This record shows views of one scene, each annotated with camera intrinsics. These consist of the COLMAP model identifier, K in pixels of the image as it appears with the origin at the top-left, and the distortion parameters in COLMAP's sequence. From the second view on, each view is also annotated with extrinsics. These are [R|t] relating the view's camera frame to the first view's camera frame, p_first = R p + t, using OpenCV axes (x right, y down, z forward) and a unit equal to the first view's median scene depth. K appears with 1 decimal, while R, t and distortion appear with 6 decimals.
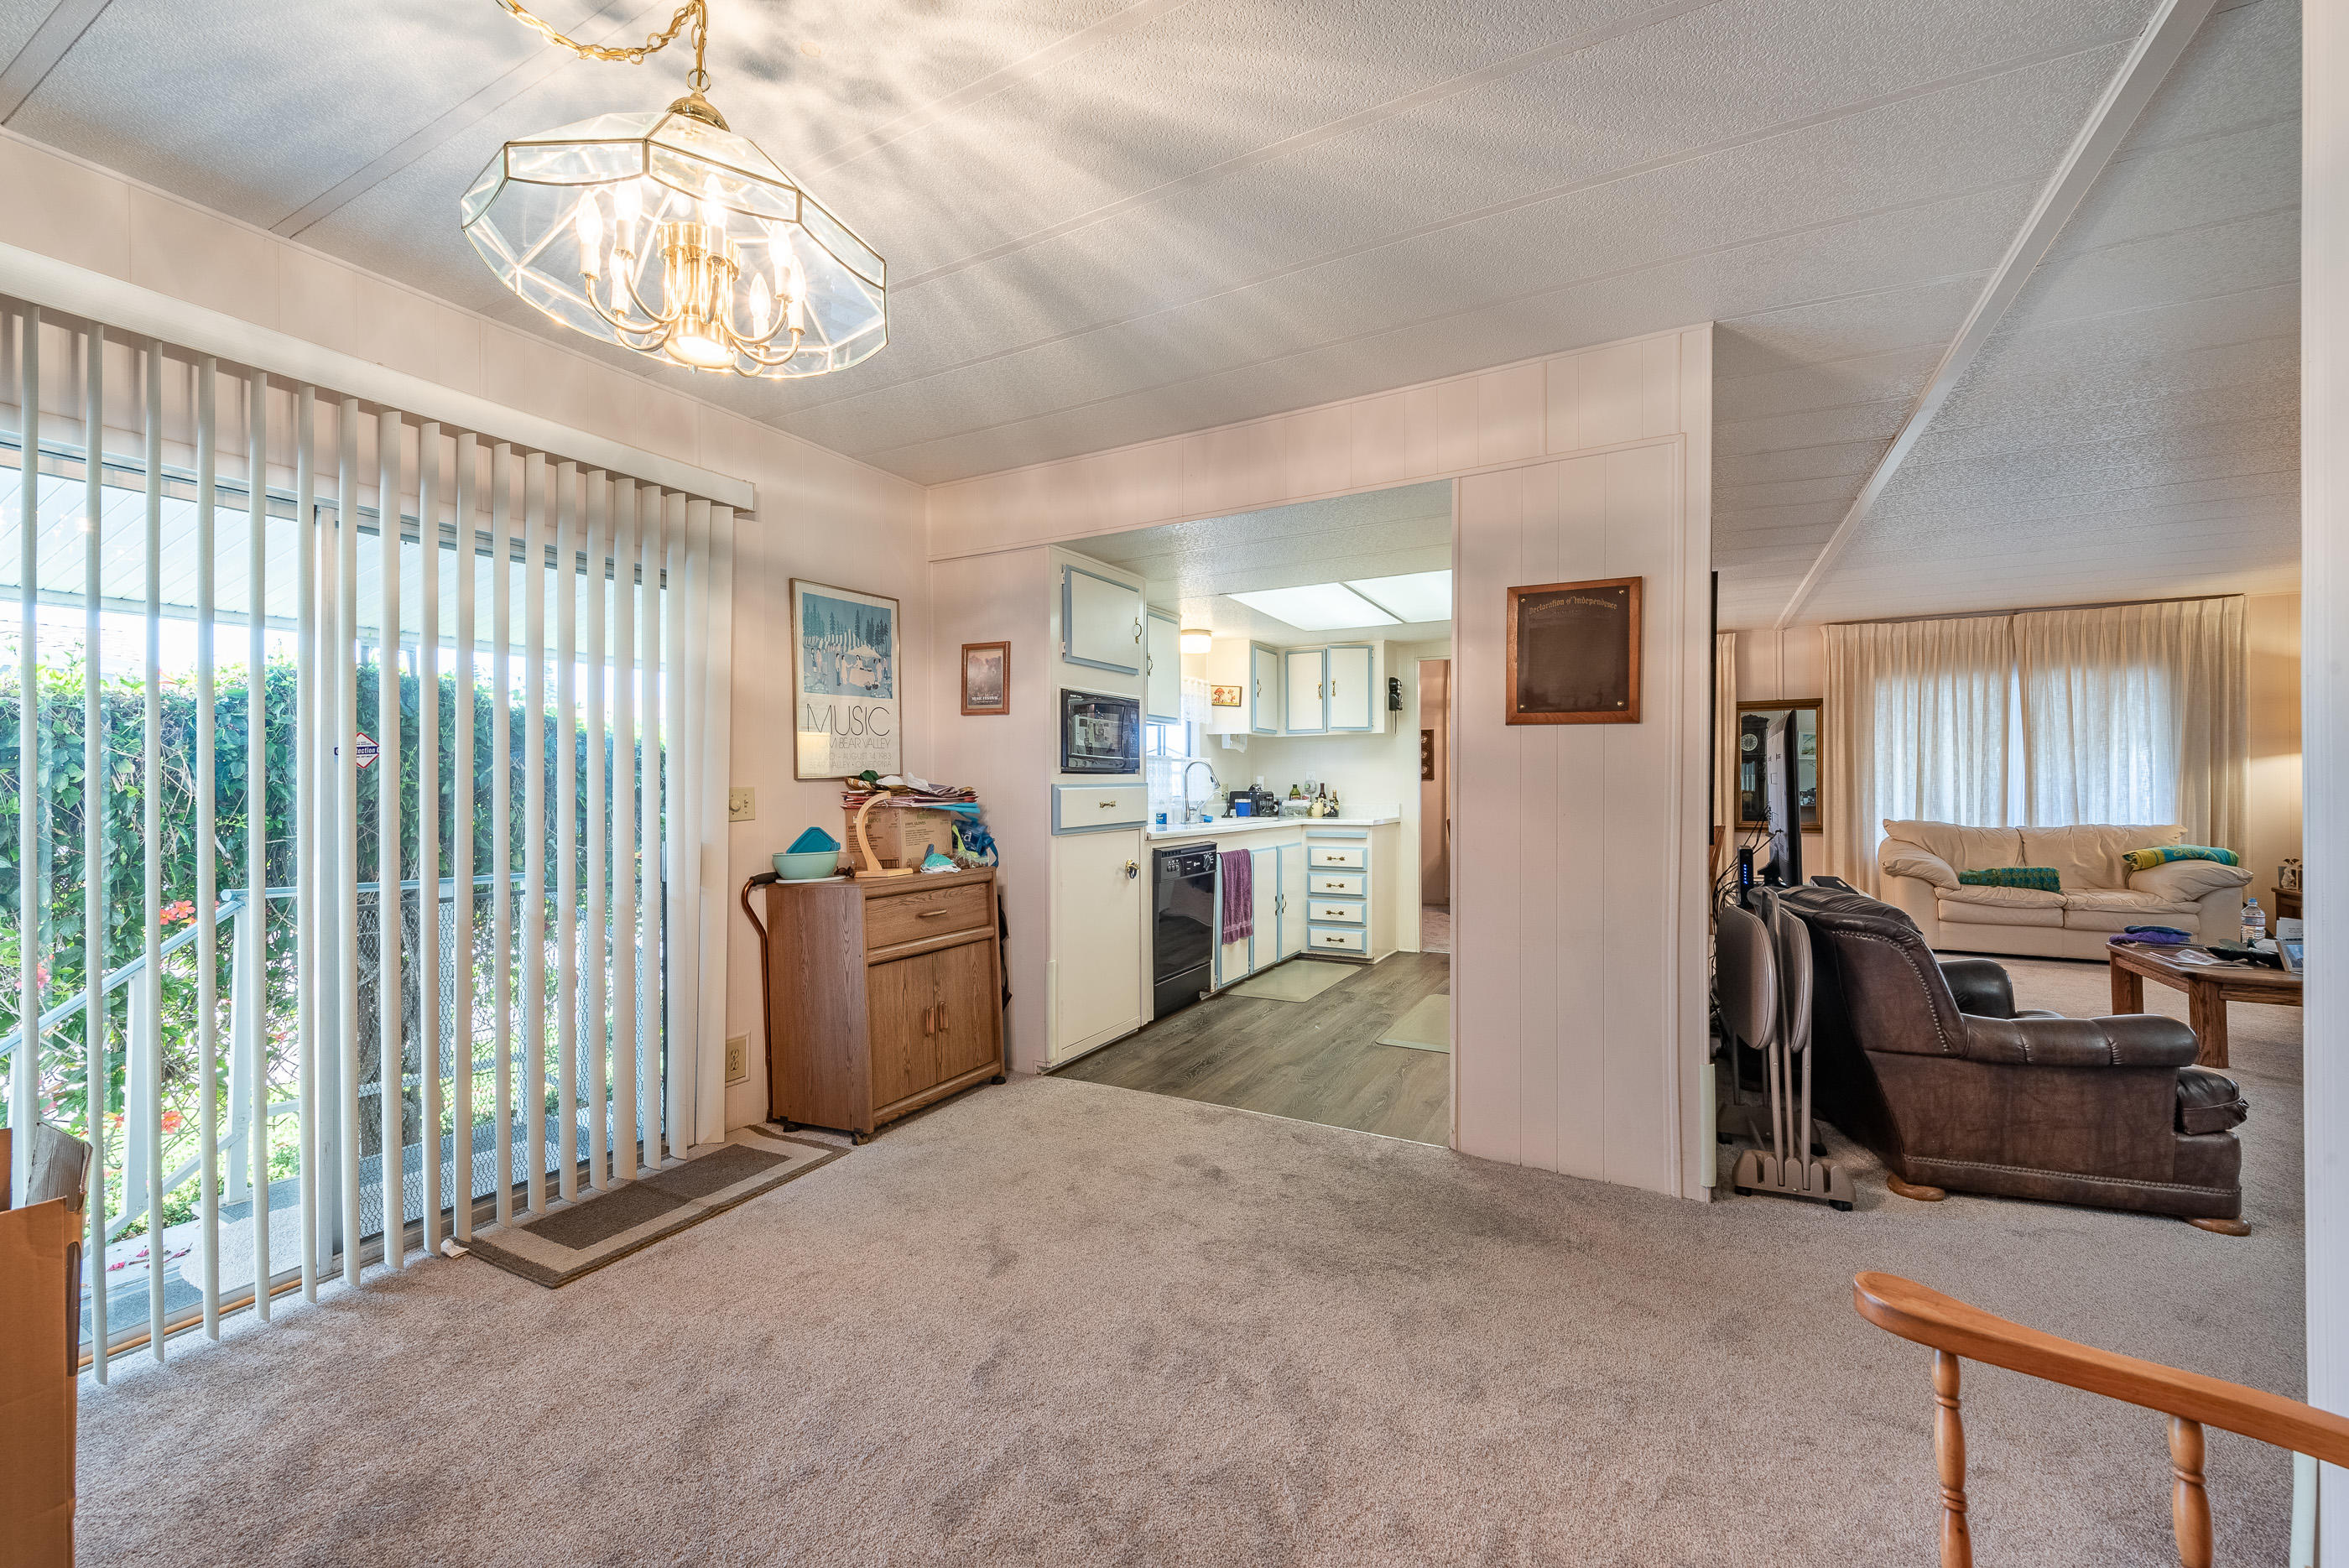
lens RADIAL K [[922.0, 0, 1180.4], [0, 922.0, 784.7], [0, 0, 1]] dist [0.006207, -0.000337]
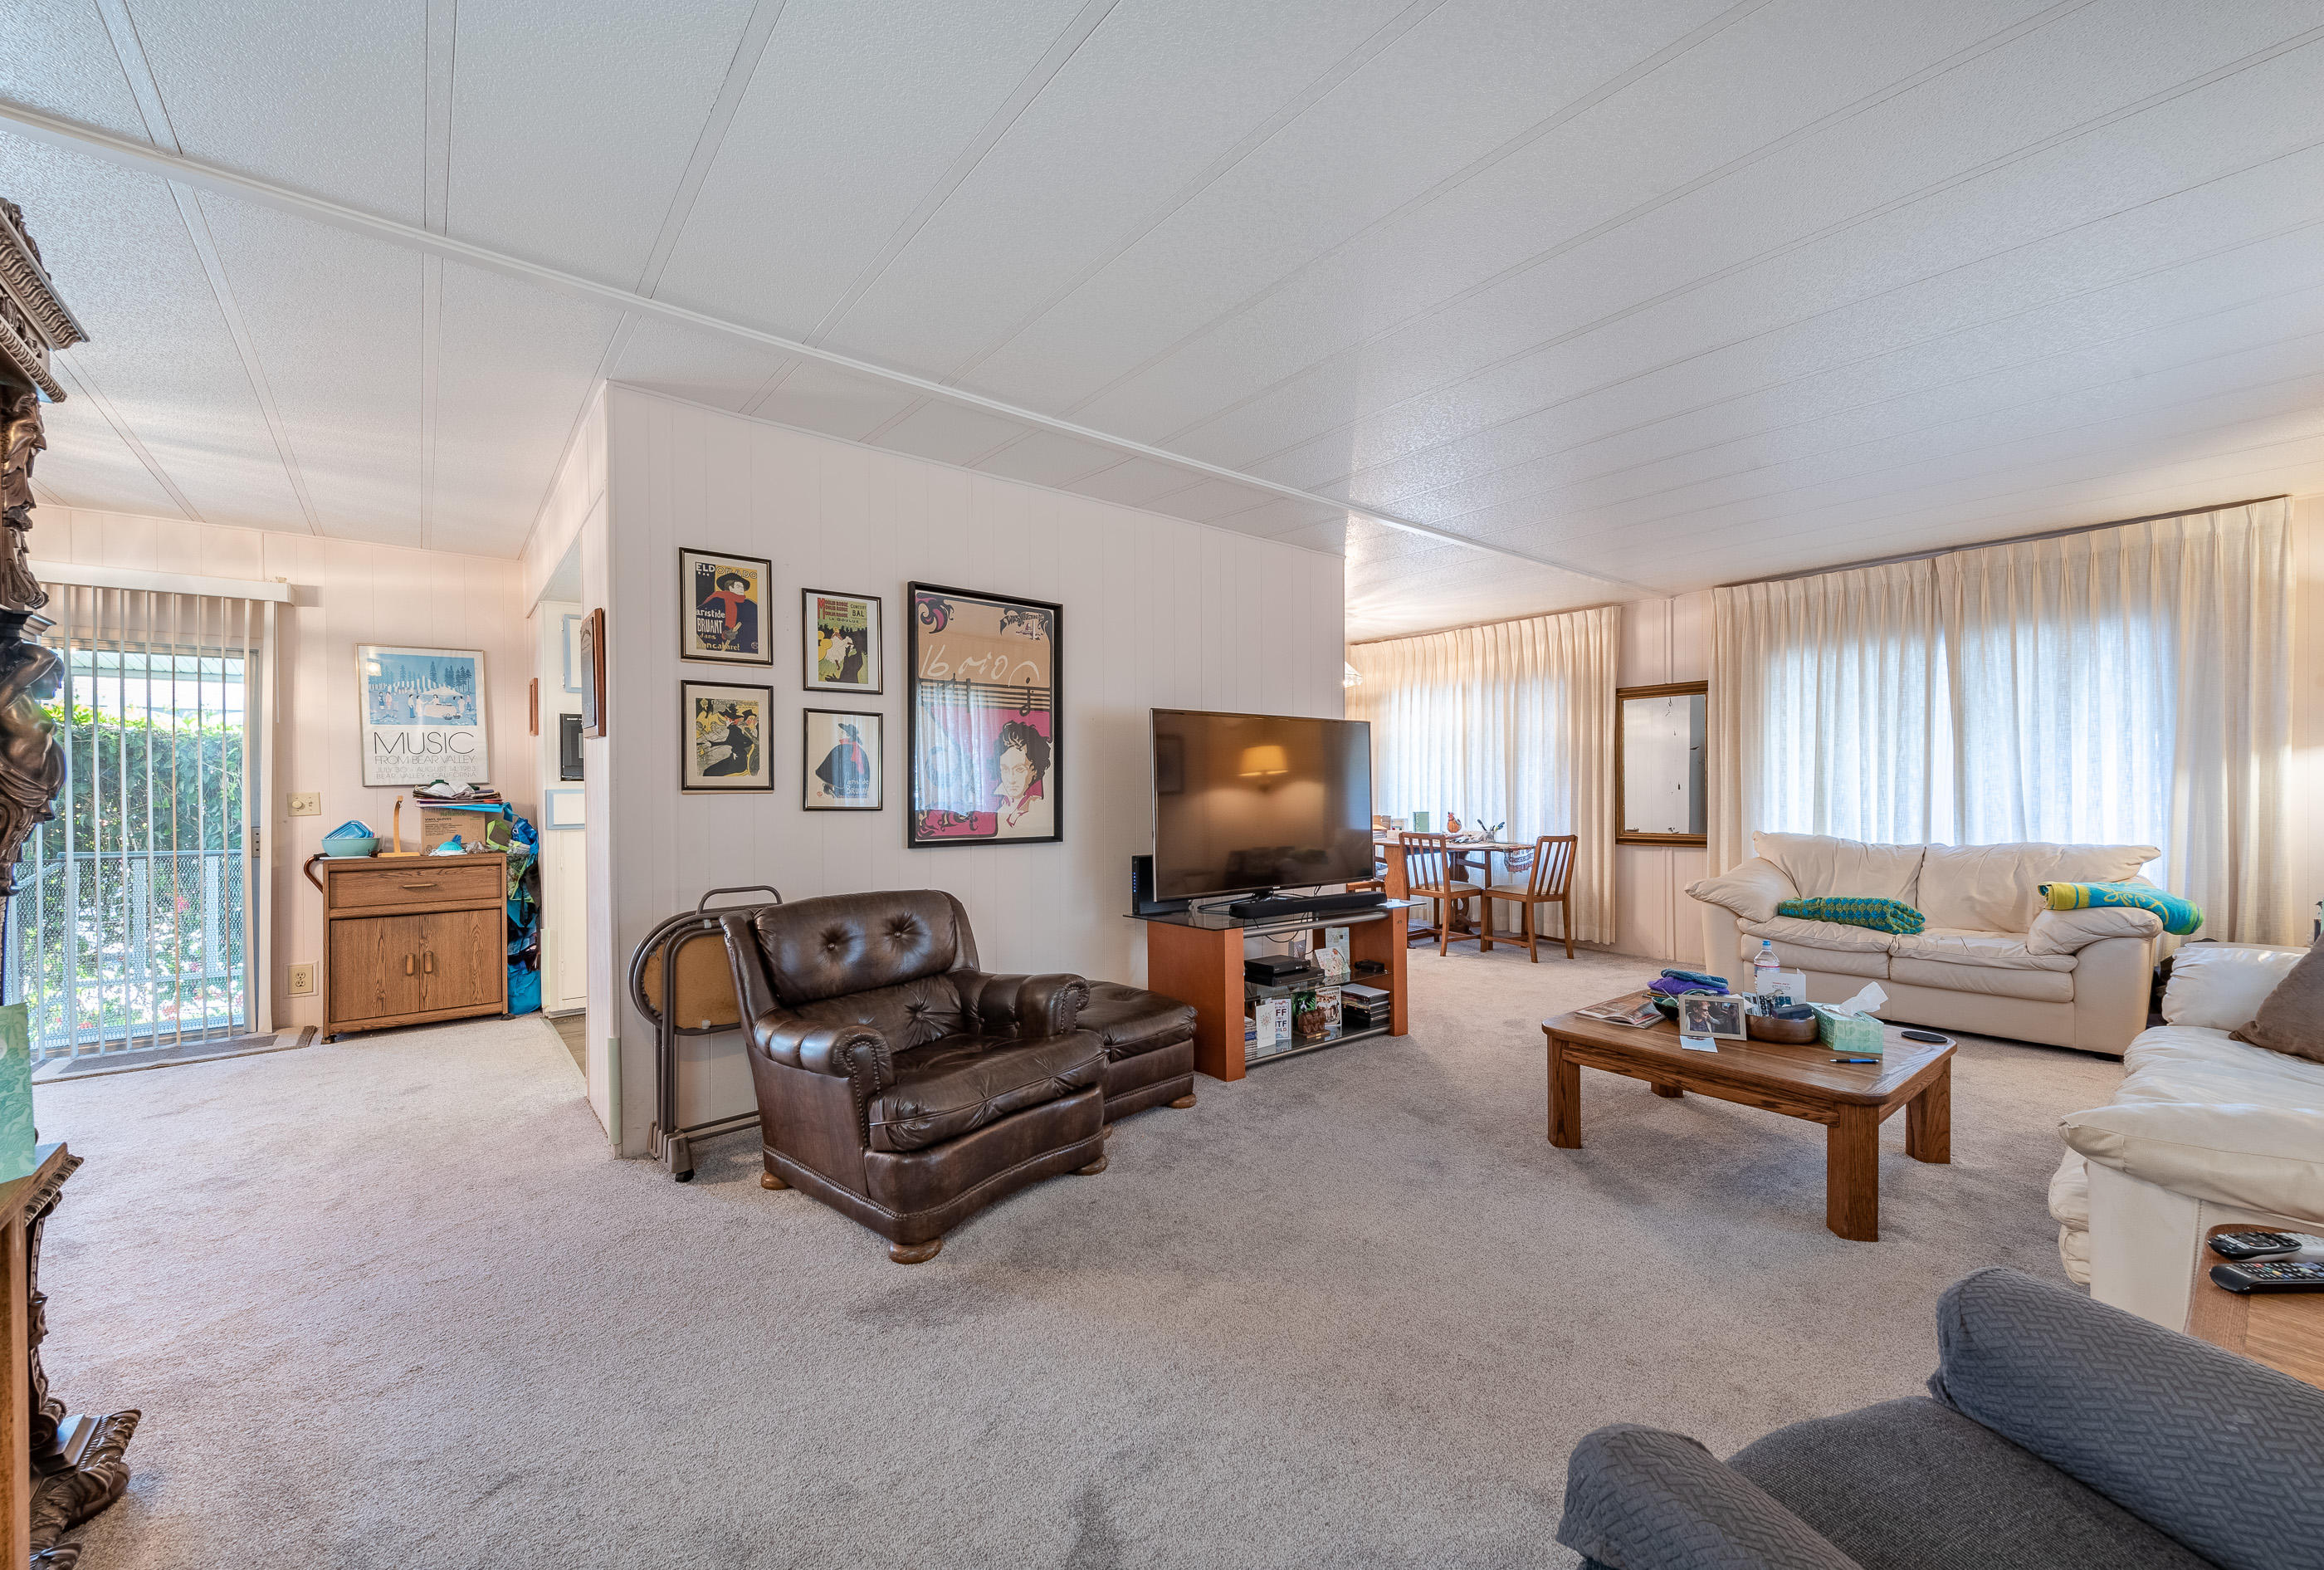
lens RADIAL K [[928.7, 0, 1173.3], [0, 928.7, 791.9], [0, 0, 1]] dist [0.020173, 0.000054]
pose [[0.922730, 0.000573, -0.385446, 0.690235], [0.001500, 0.999986, 0.005078, -0.001412], [0.385444, -0.005264, 0.922716, 0.081705]]
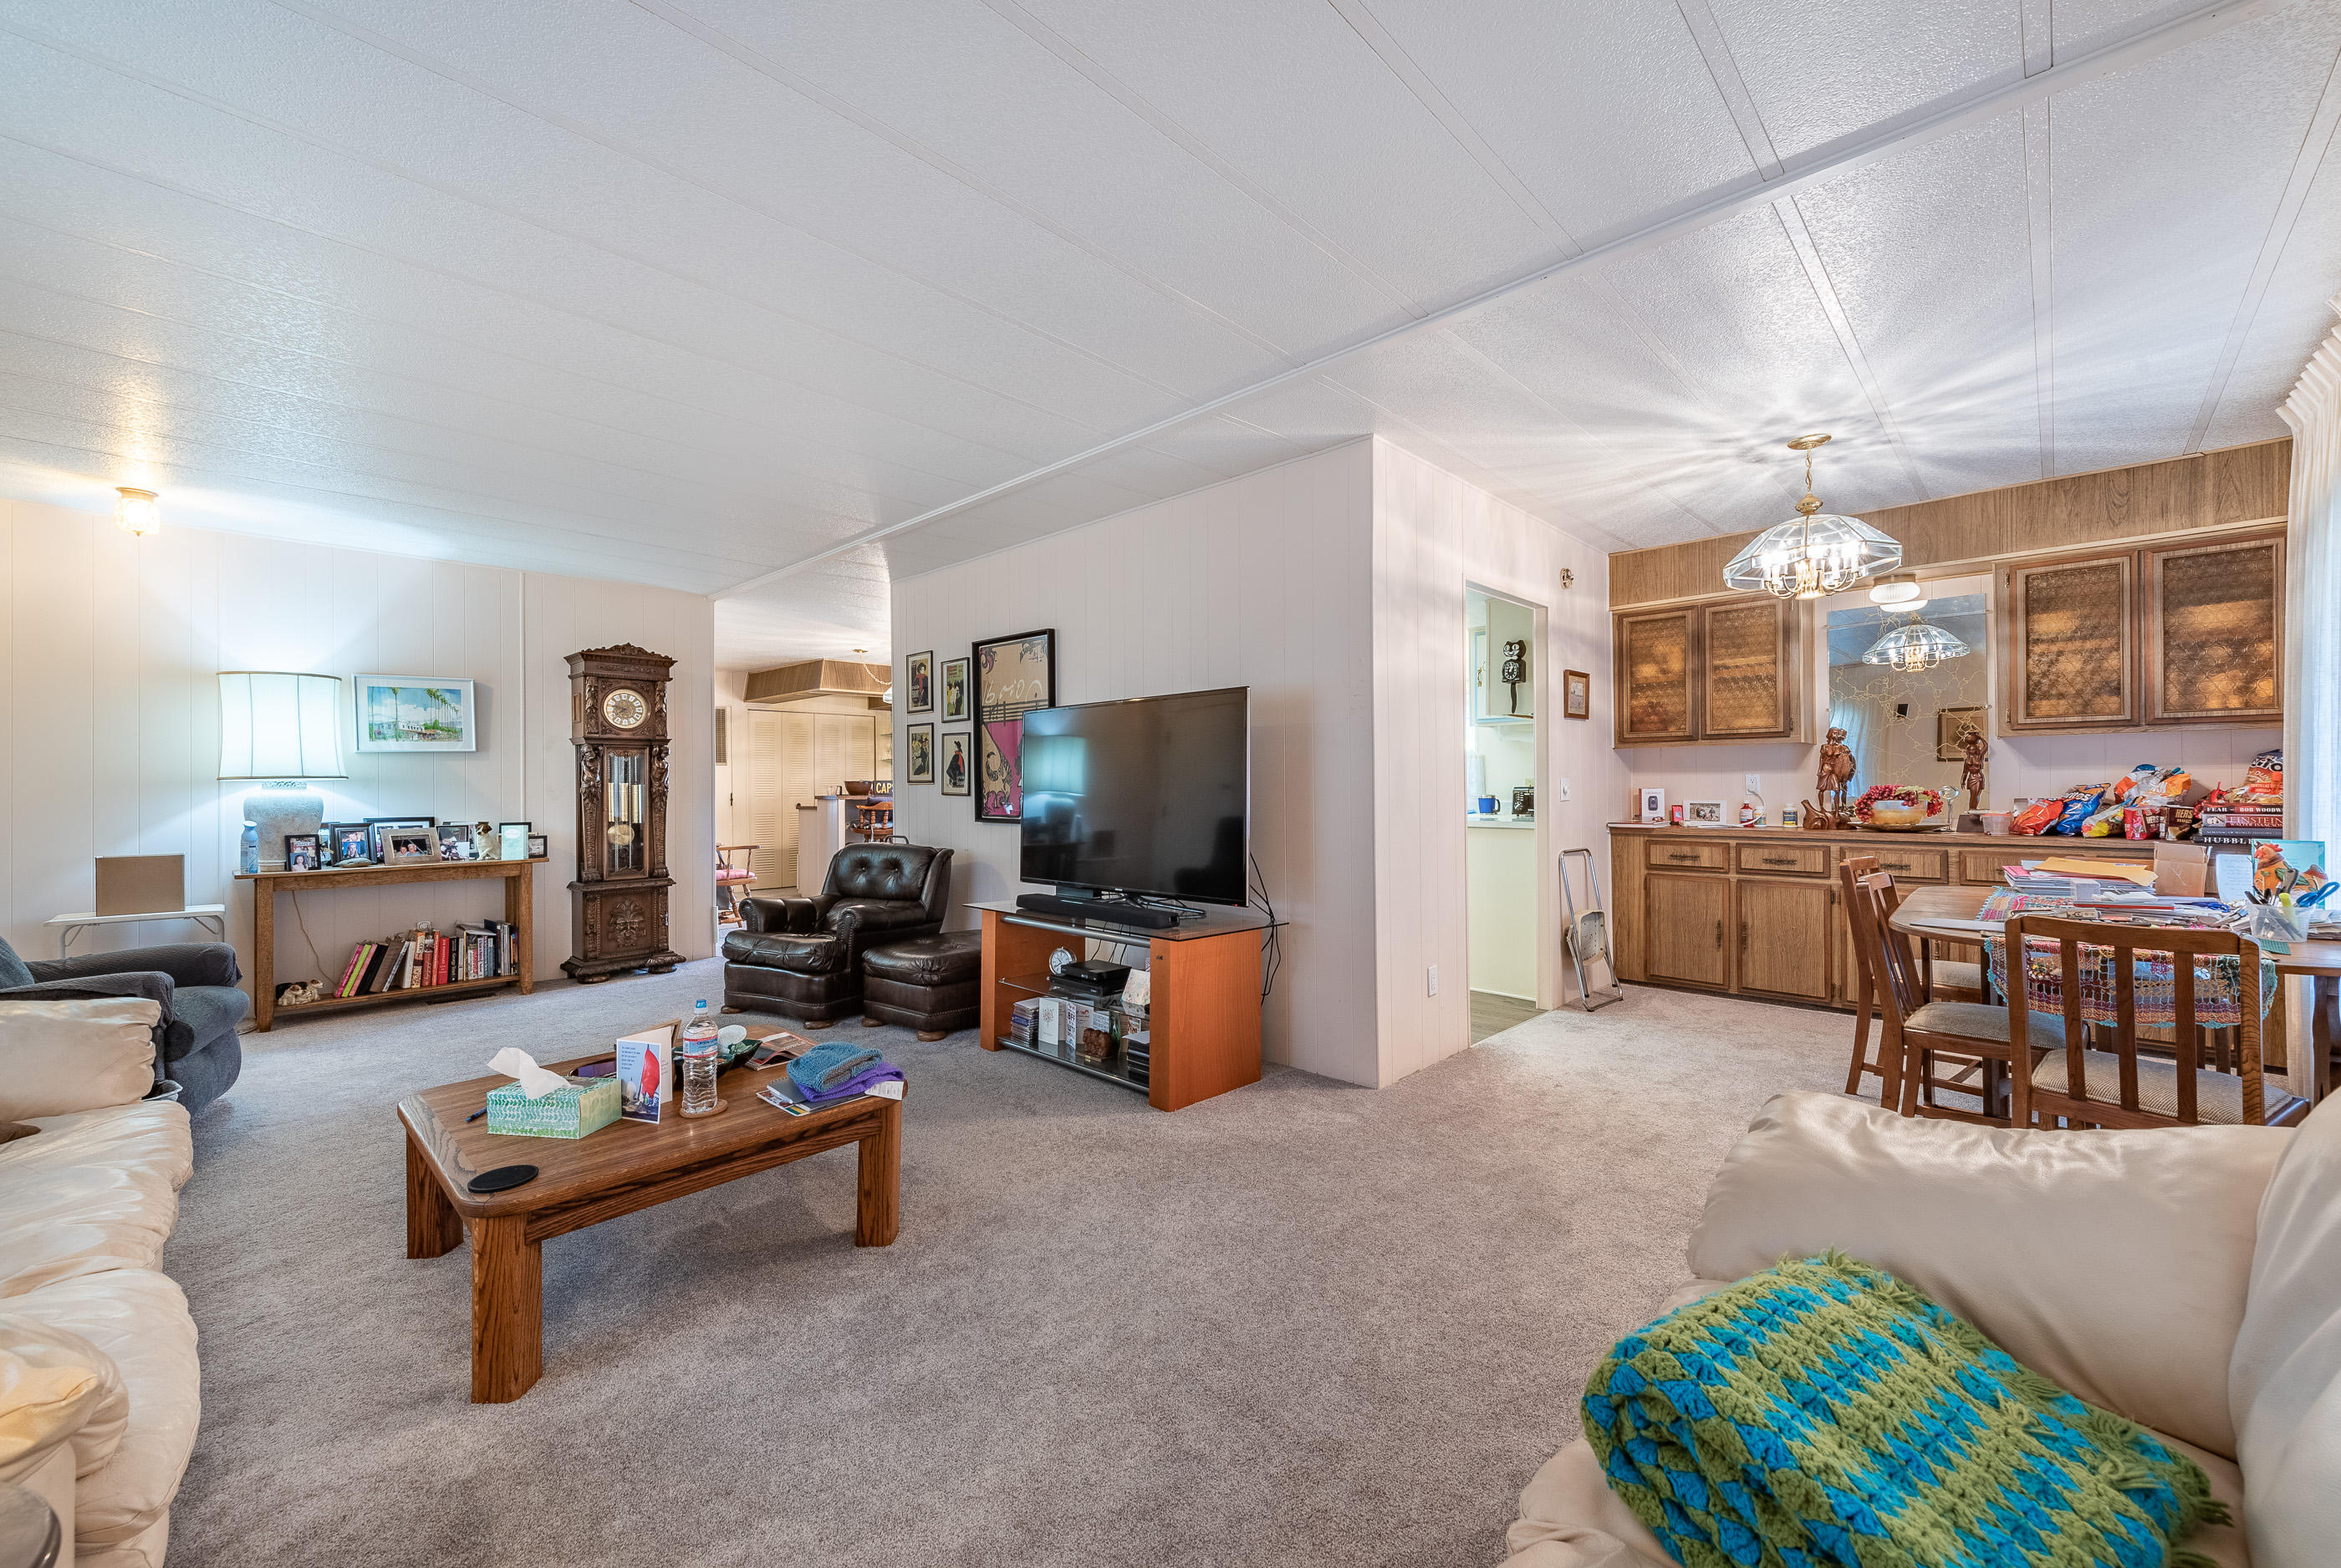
lens RADIAL K [[918.7, 0, 1176.4], [0, 918.7, 784.7], [0, 0, 1]] dist [0.006207, -0.000337]
pose [[-0.265977, 0.001806, -0.963978, 1.082075], [0.004902, 0.999988, 0.000521, 0.002708], [0.963967, -0.004587, -0.265983, 0.950408]]
